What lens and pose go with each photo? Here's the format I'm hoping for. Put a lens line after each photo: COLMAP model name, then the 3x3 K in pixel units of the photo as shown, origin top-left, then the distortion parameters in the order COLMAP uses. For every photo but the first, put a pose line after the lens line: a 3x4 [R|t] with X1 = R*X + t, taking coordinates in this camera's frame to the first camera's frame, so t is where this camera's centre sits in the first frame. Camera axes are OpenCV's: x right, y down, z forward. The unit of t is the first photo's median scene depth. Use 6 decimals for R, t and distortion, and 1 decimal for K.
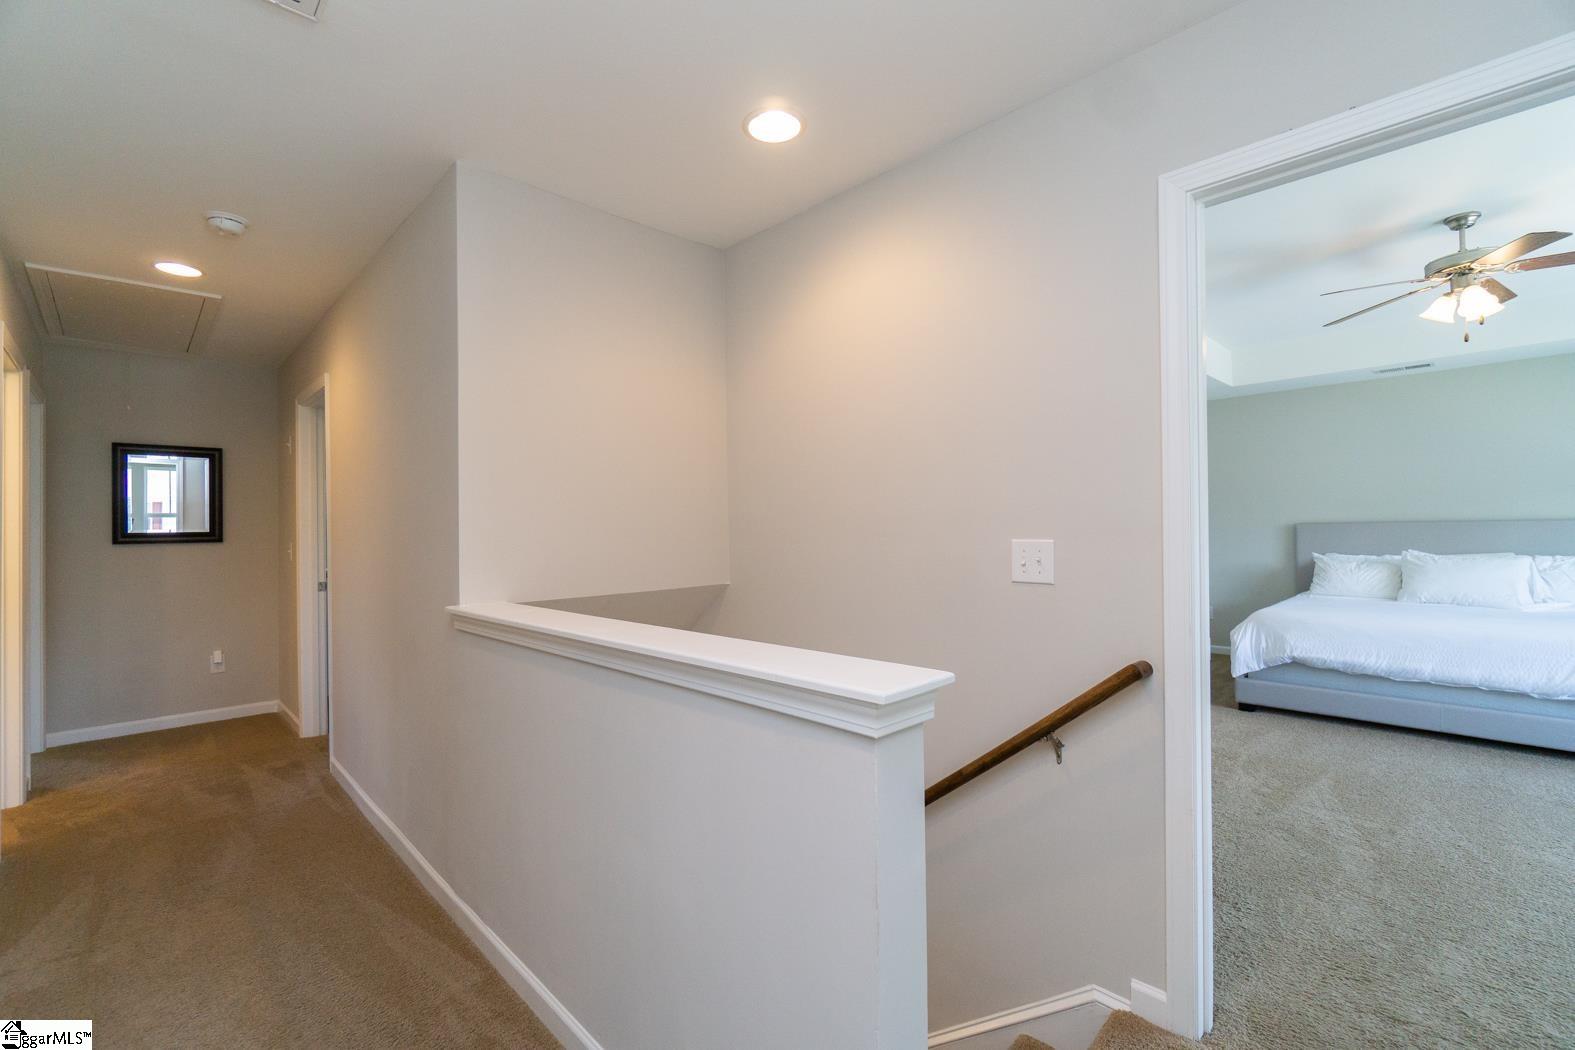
lens RADIAL K [[681.7, 0, 779.5], [0, 681.7, 521.3], [0, 0, 1]] dist [-0.002627, 0.001041]
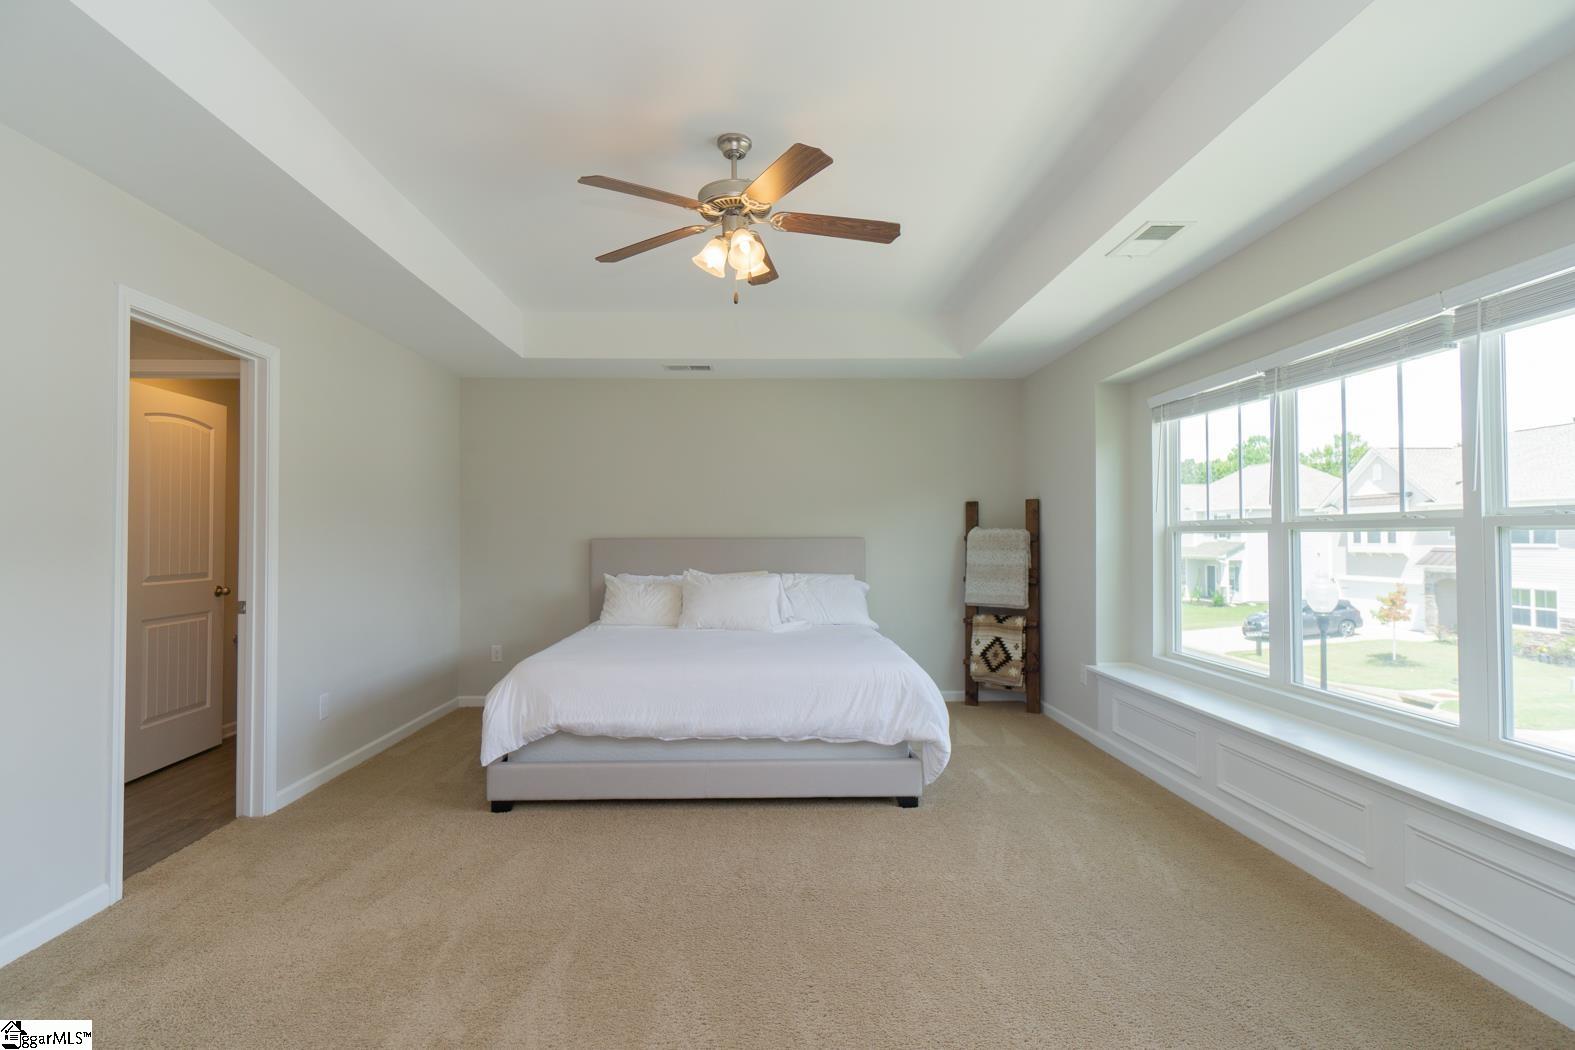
lens RADIAL K [[741.0, 0, 776.3], [0, 741.0, 527.6], [0, 0, 1]] dist [-0.003793, -0.000304]
pose [[0.666178, 0.024252, 0.745399, 0.299648], [-0.016811, 0.999705, -0.017501, 0.001596], [-0.745604, -0.000872, 0.666389, 0.289106]]
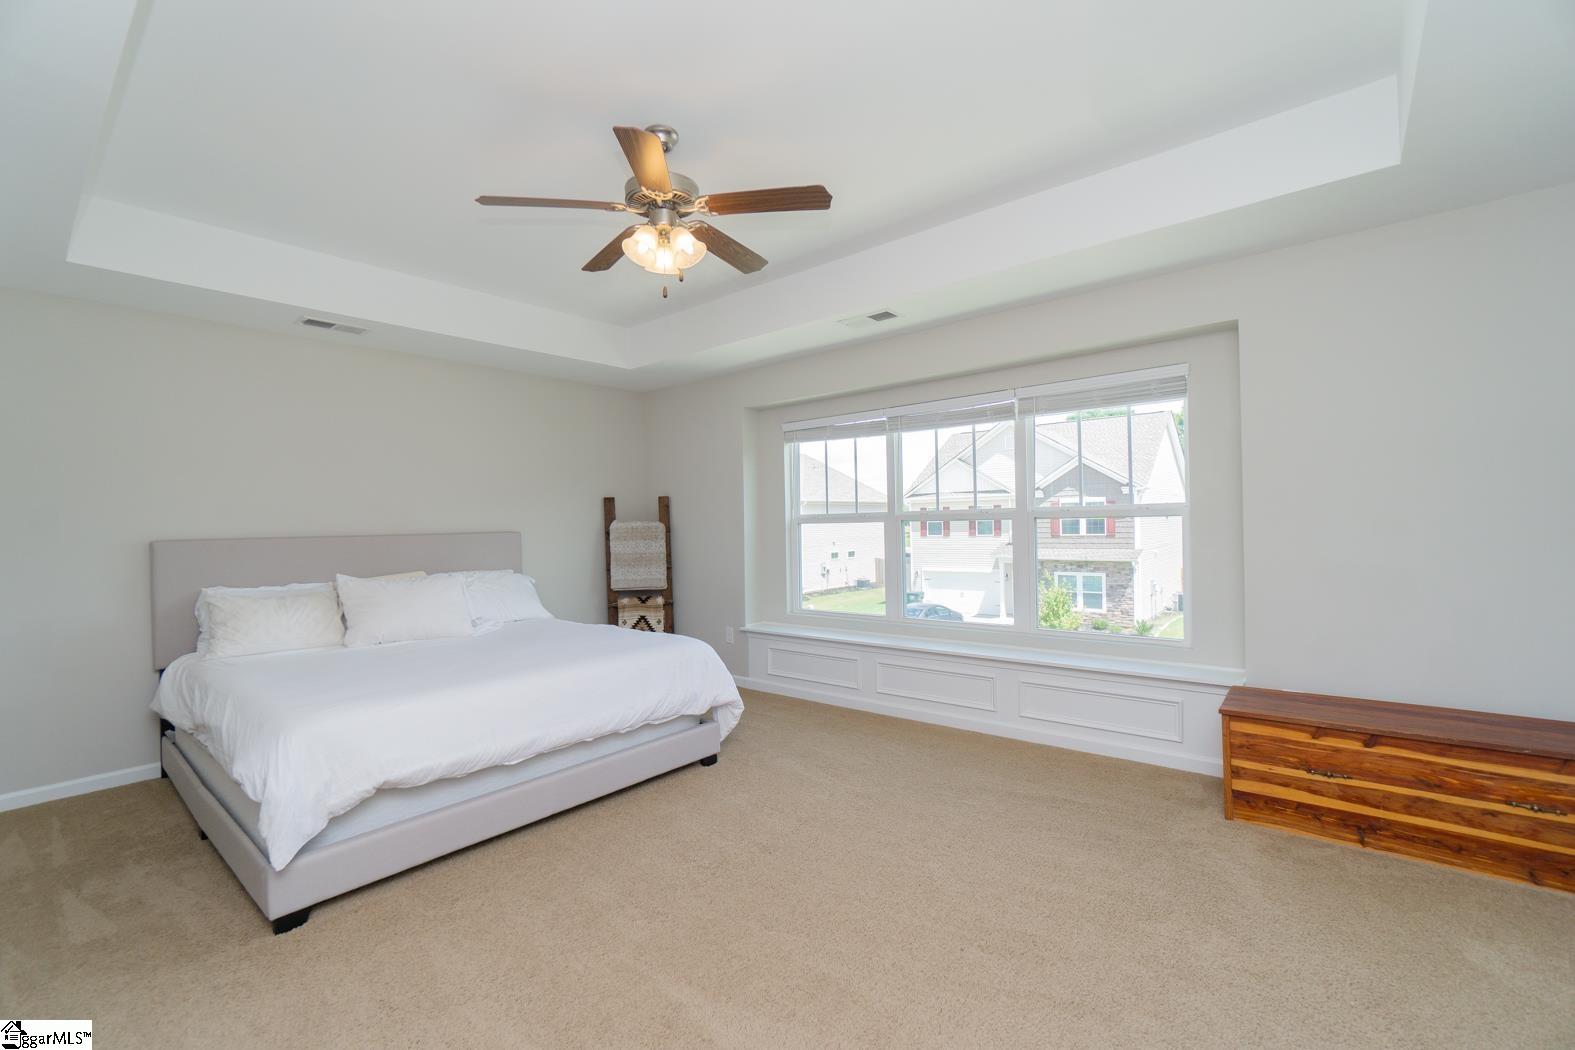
lens RADIAL K [[670.9, 0, 775.6], [0, 670.9, 527.4], [0, 0, 1]] dist [-0.003451, 0.000009]
pose [[-0.106332, 0.011620, 0.994263, 0.171676], [0.008920, 0.999903, -0.010732, 0.002920], [-0.994291, 0.007728, -0.106425, 0.687170]]
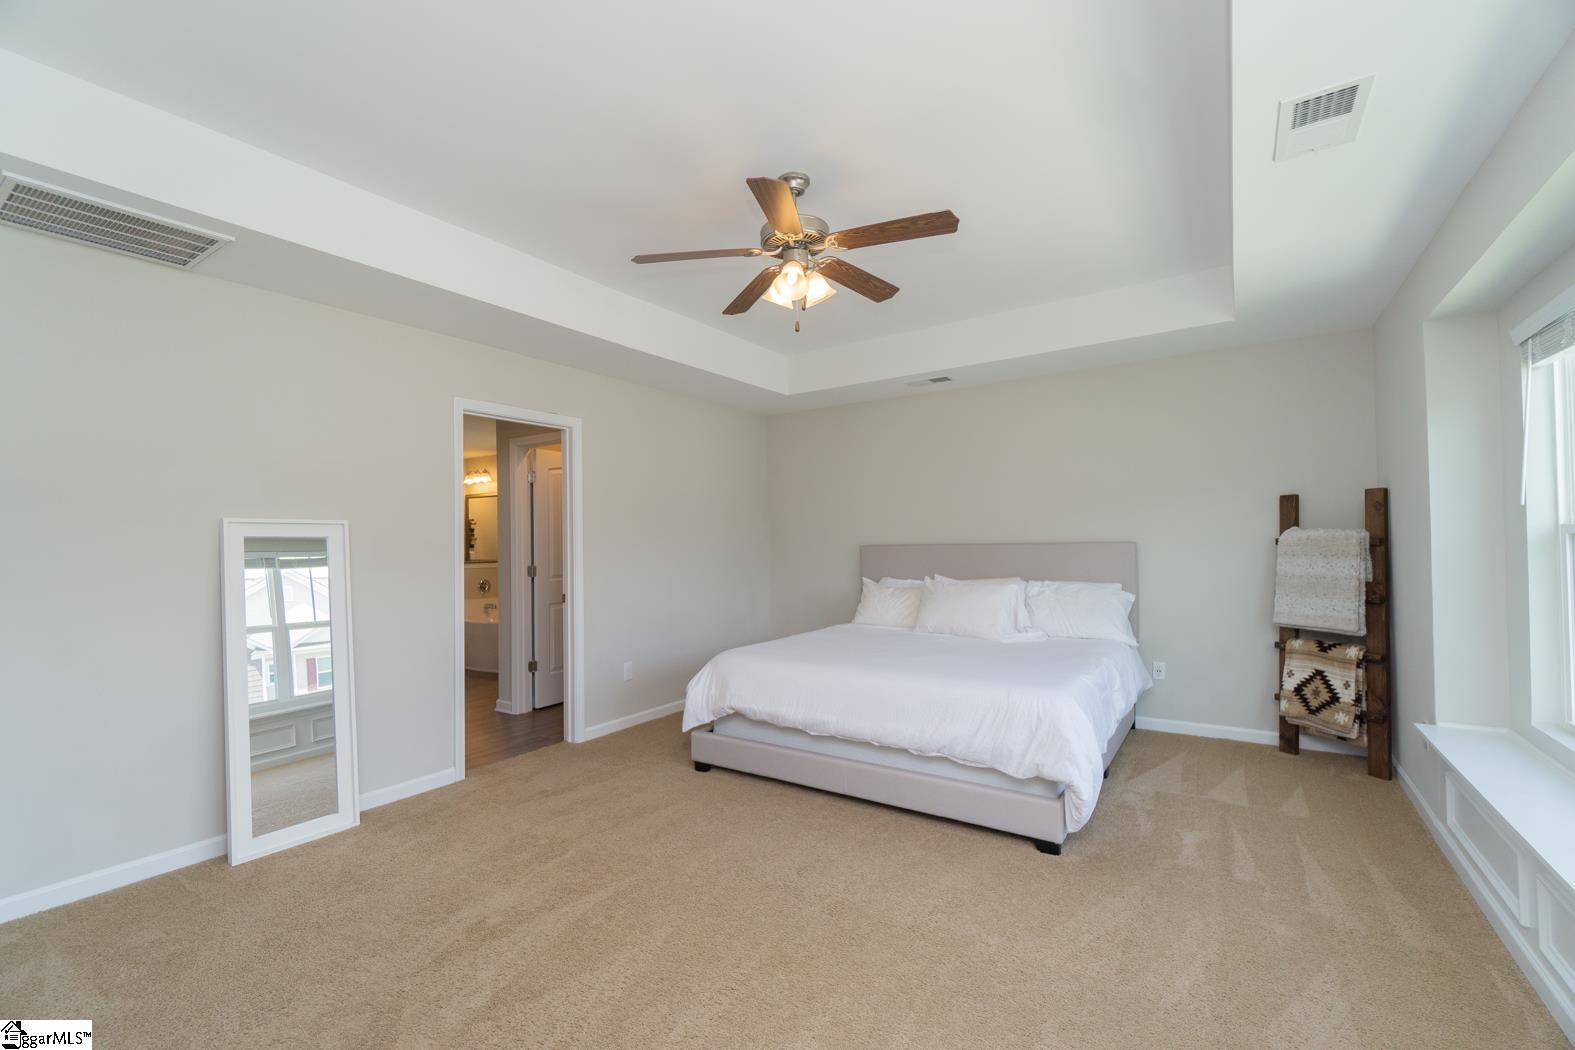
lens RADIAL K [[670.9, 0, 775.6], [0, 670.9, 527.4], [0, 0, 1]] dist [-0.003451, 0.000009]
pose [[0.976932, 0.003595, 0.213520, 0.581905], [-0.000808, 0.999913, -0.013138, -0.013736], [-0.213549, 0.012662, 0.976850, 0.154324]]
